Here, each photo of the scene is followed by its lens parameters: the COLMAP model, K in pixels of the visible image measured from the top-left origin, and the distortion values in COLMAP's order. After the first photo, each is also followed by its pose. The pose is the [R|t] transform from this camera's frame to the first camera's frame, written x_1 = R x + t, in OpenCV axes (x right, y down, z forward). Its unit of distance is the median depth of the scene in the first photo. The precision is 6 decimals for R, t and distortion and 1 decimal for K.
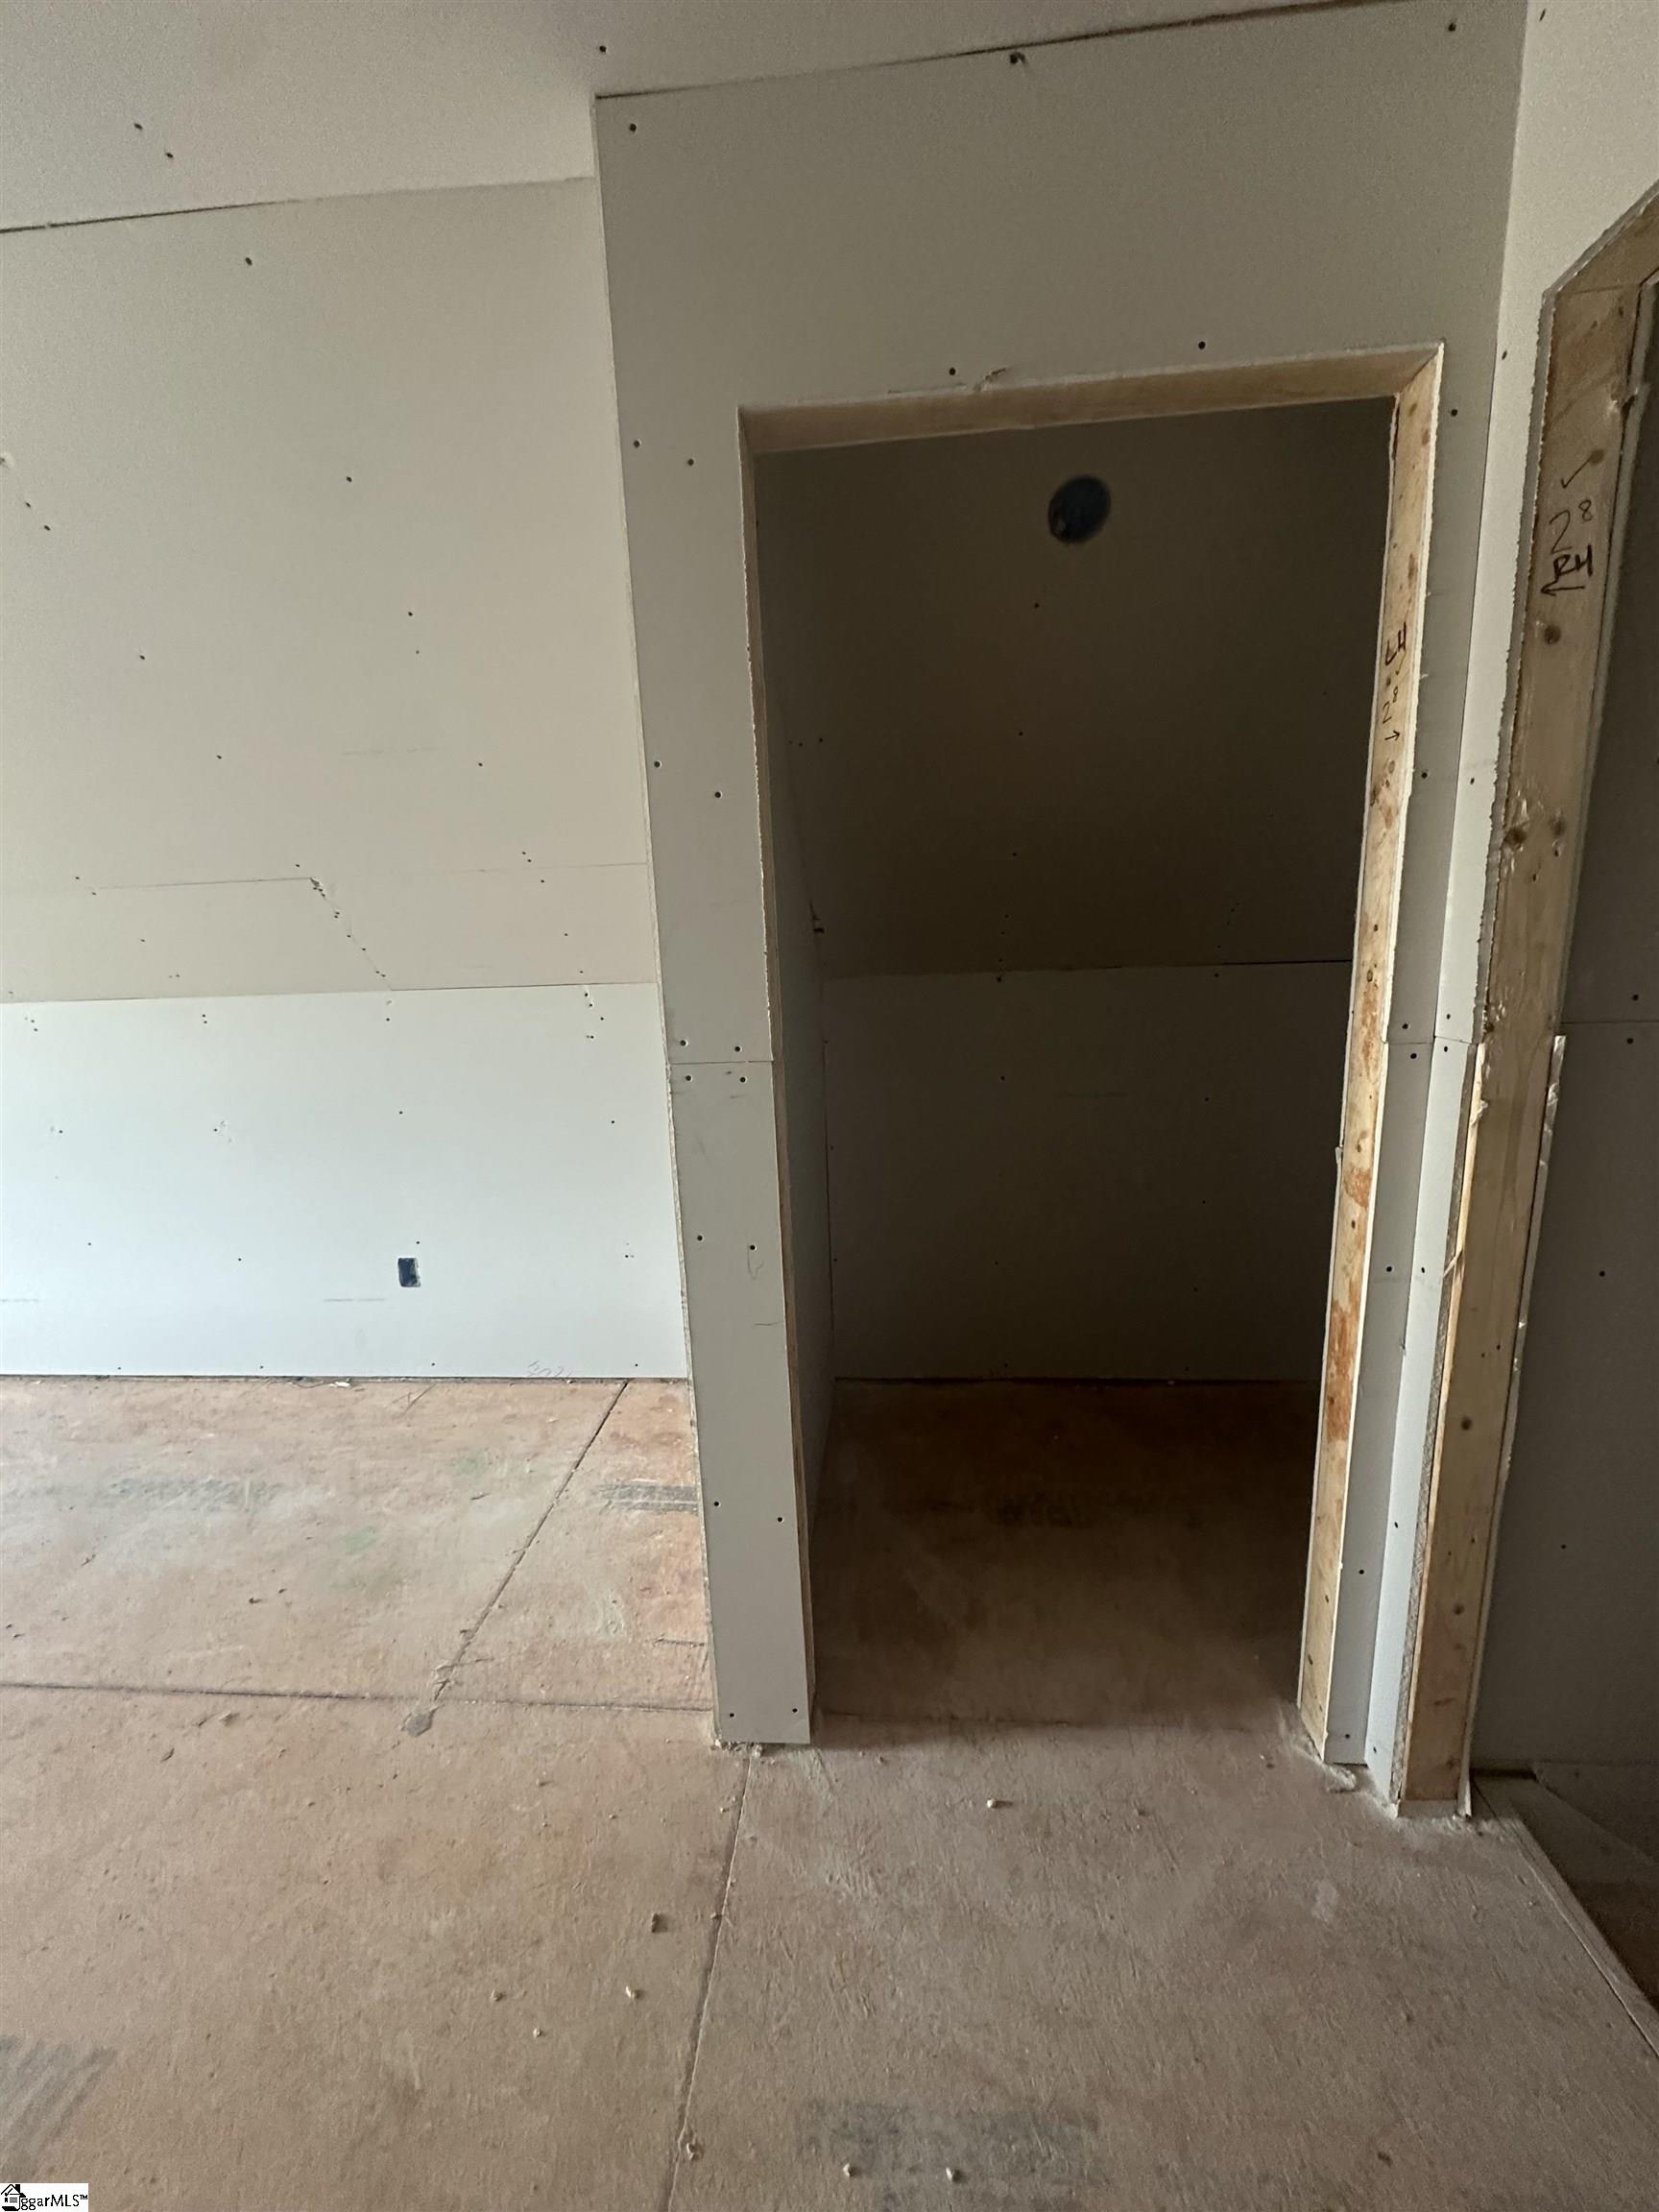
lens RADIAL K [[878.9, 0, 829.5], [0, 878.9, 1106.0], [0, 0, 1]] dist [-0.004182, 0.001460]
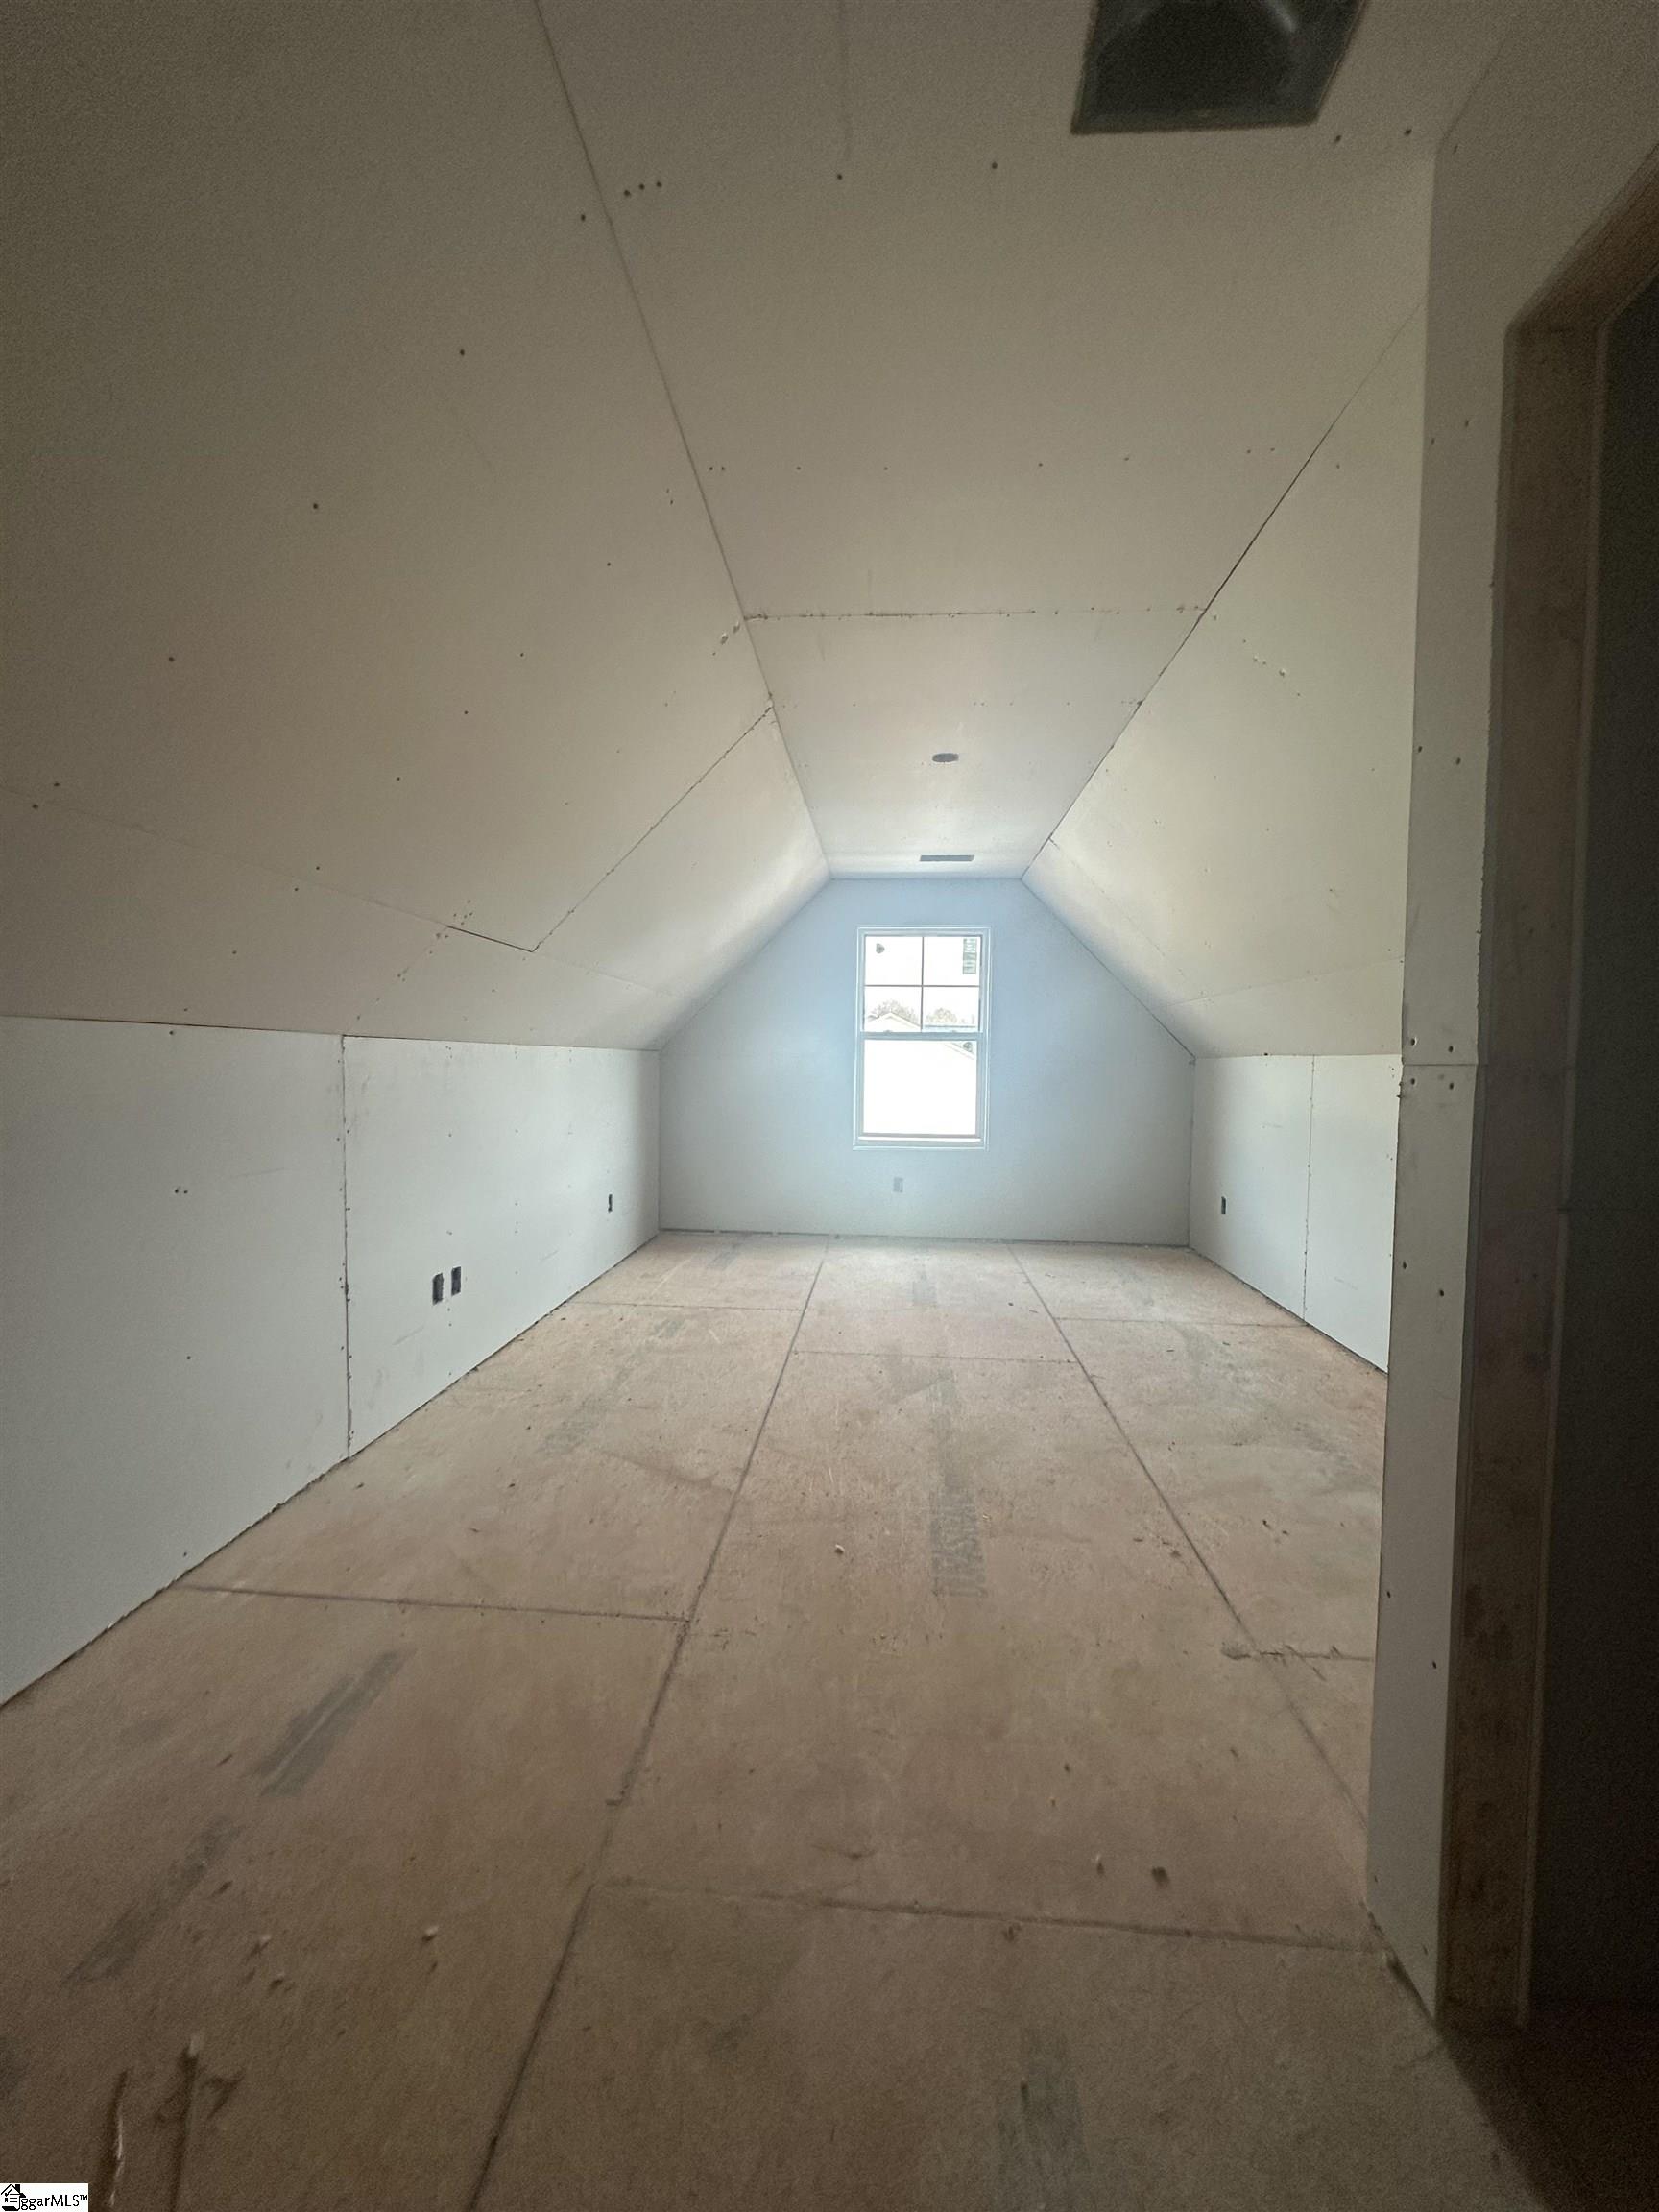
lens RADIAL K [[878.9, 0, 829.5], [0, 878.9, 1106.0], [0, 0, 1]] dist [-0.004182, 0.001460]
pose [[0.003174, 0.088479, -0.996073, 0.588442], [-0.210596, 0.973798, 0.085829, 0.033851], [0.977568, 0.209496, 0.021724, 0.319287]]
